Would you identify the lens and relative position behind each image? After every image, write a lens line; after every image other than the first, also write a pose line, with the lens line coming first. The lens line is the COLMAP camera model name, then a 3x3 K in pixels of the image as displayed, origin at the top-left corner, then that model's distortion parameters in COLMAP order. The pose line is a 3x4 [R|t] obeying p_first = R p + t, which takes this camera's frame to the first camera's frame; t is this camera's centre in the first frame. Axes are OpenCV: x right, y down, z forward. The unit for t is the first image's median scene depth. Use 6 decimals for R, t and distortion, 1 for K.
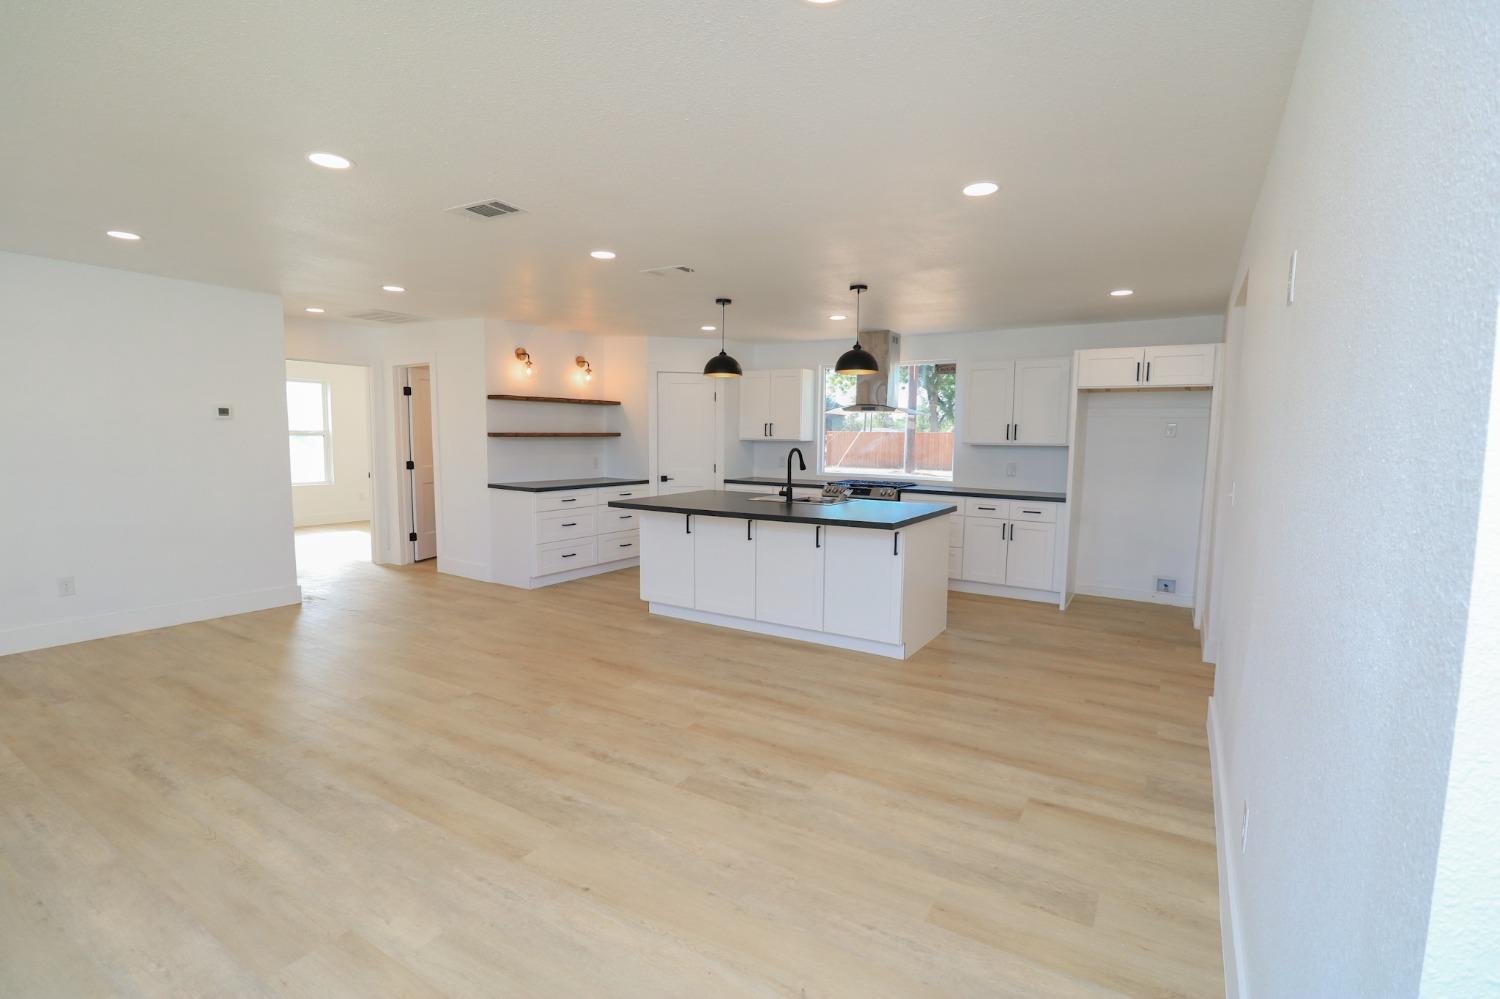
lens RADIAL K [[694.2, 0, 759.2], [0, 694.2, 501.5], [0, 0, 1]] dist [-0.004085, -0.009263]
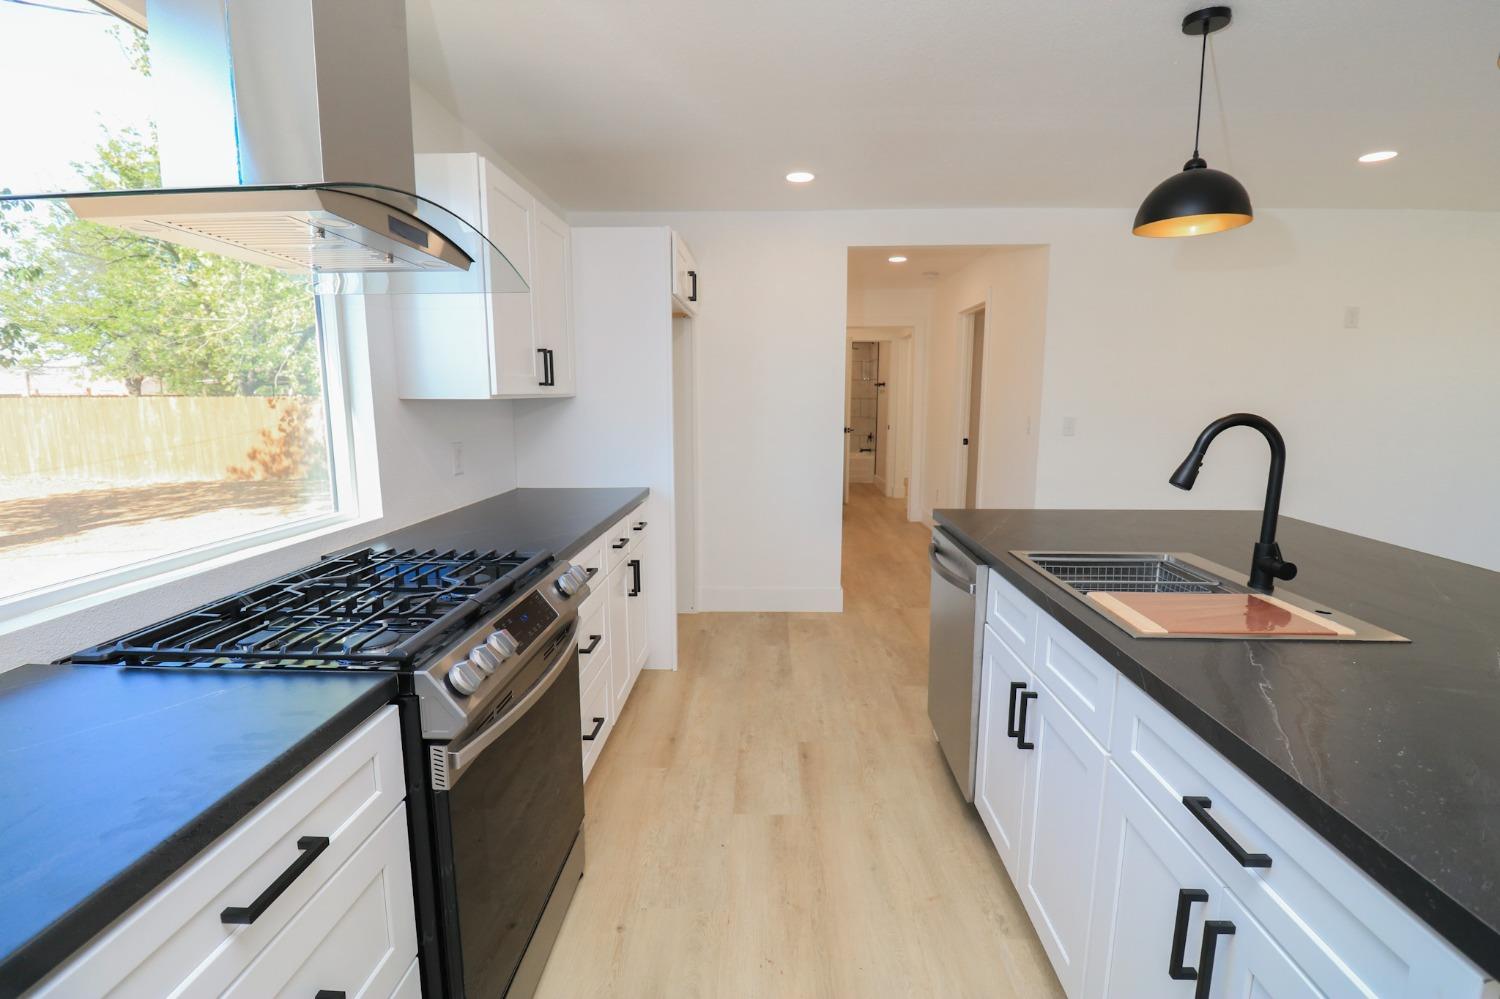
lens RADIAL K [[694.2, 0, 753.9], [0, 694.2, 498.6], [0, 0, 1]] dist [-0.004085, -0.009263]
pose [[-0.499072, -0.141994, 0.854848, -0.101504], [0.075841, 0.975541, 0.206318, -0.119023], [-0.863235, 0.167800, -0.476096, 1.327520]]
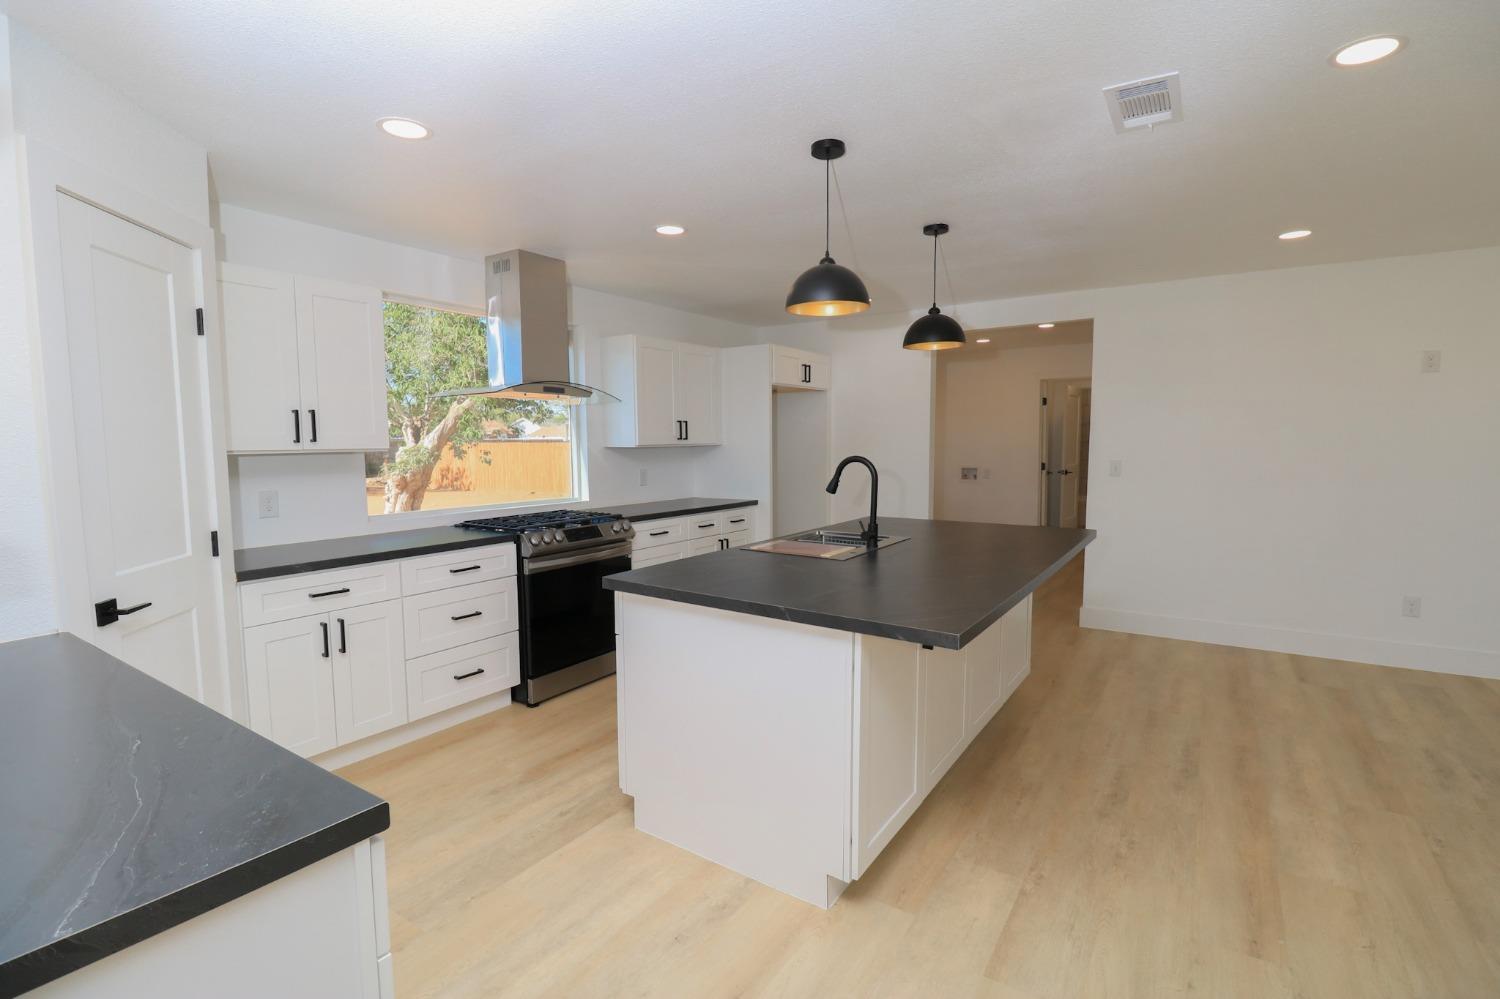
lens RADIAL K [[694.2, 0, 757.8], [0, 694.2, 500.4], [0, 0, 1]] dist [-0.004085, -0.009263]
pose [[0.035761, -0.102132, 0.994128, -0.542738], [0.102952, 0.989848, 0.097989, -0.106401], [-0.994043, 0.098843, 0.045912, 1.057162]]
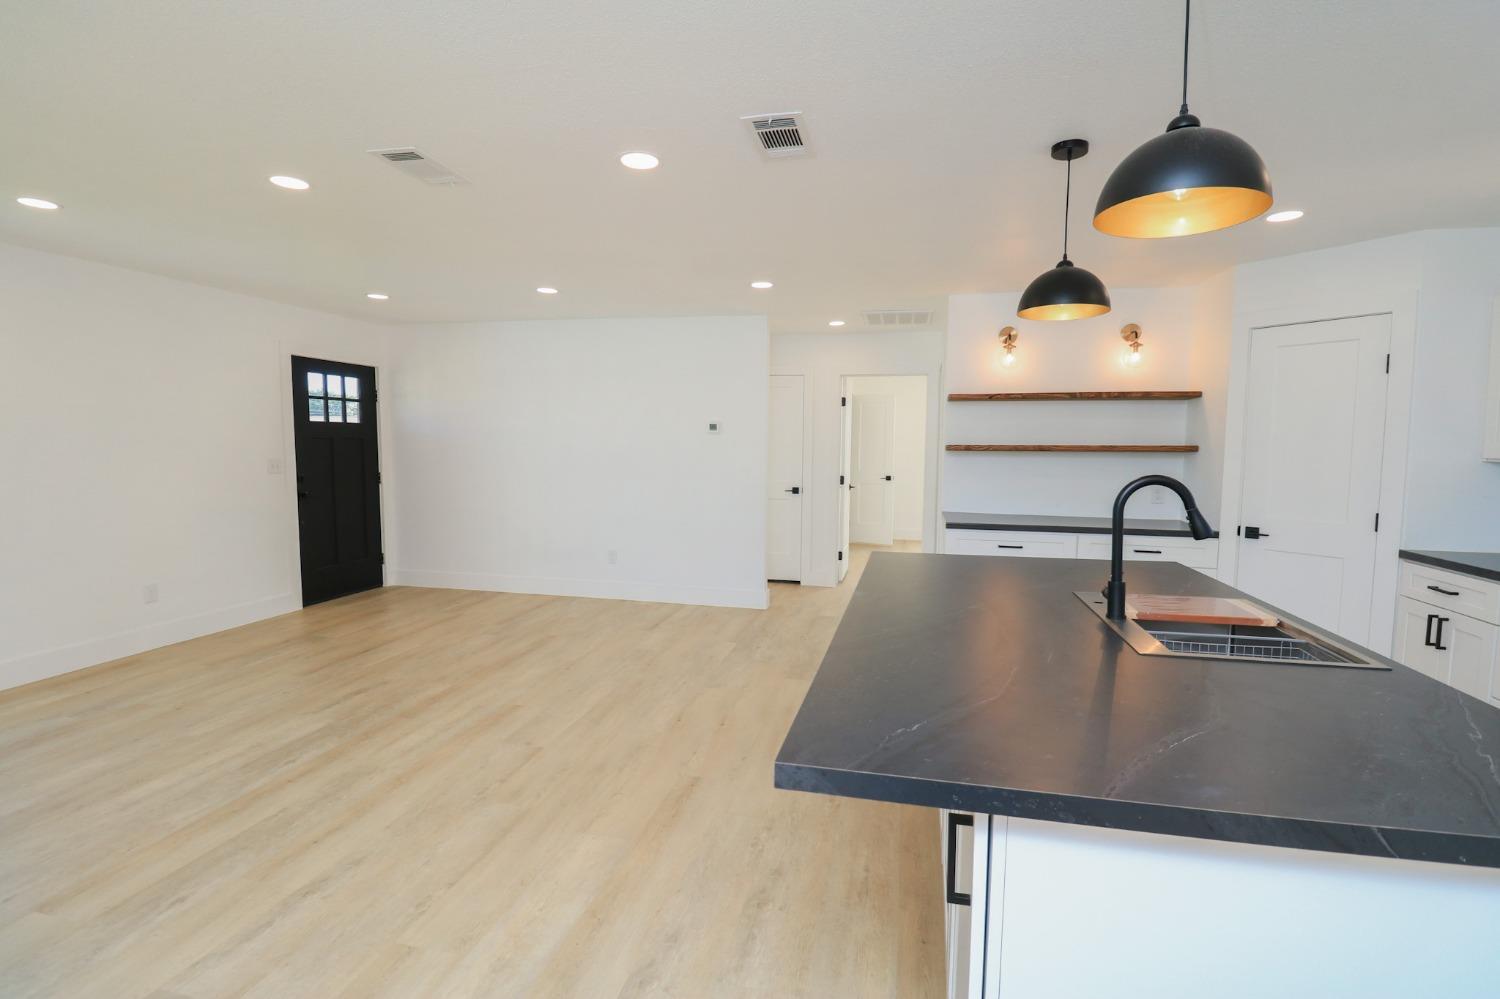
lens RADIAL K [[694.2, 0, 761.5], [0, 694.2, 501.0], [0, 0, 1]] dist [-0.004085, -0.009263]
pose [[0.328436, 0.066989, -0.942148, 0.327046], [-0.096782, 0.994618, 0.036981, -0.057180], [0.939555, 0.079037, 0.333152, 0.683486]]
